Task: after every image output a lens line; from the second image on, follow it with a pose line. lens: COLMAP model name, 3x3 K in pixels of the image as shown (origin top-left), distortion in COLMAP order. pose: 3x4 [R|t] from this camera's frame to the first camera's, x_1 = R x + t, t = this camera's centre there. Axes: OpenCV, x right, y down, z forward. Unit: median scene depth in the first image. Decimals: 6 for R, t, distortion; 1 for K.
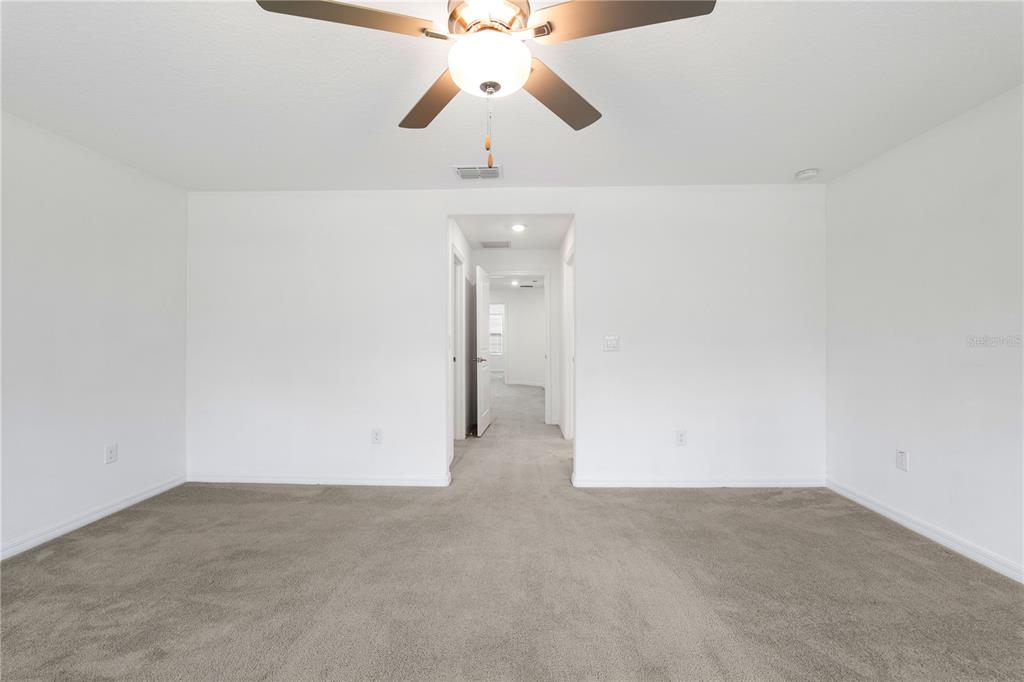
lens RADIAL K [[422.0, 0, 512.0], [0, 422.0, 341.0], [0, 0, 1]] dist [-0.001737, -0.000265]
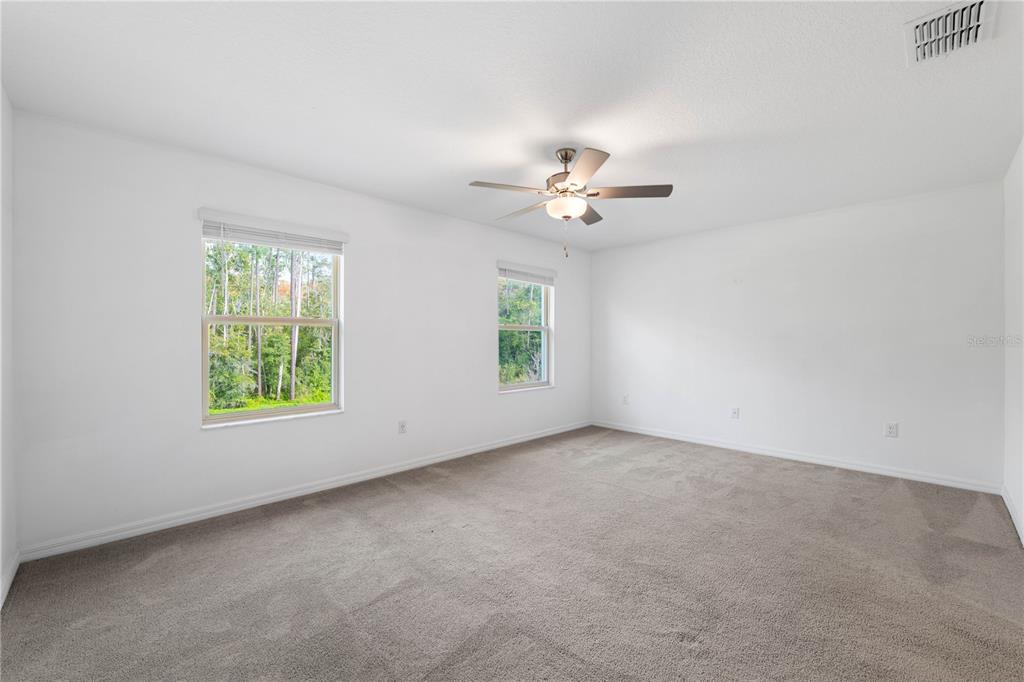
lens RADIAL K [[422.0, 0, 512.0], [0, 422.0, 341.0], [0, 0, 1]] dist [-0.001737, -0.000265]
pose [[-0.693747, 0.002045, -0.720216, 0.952228], [-0.004545, 0.999964, 0.007218, -0.006824], [0.720204, 0.008281, -0.693712, 1.314367]]
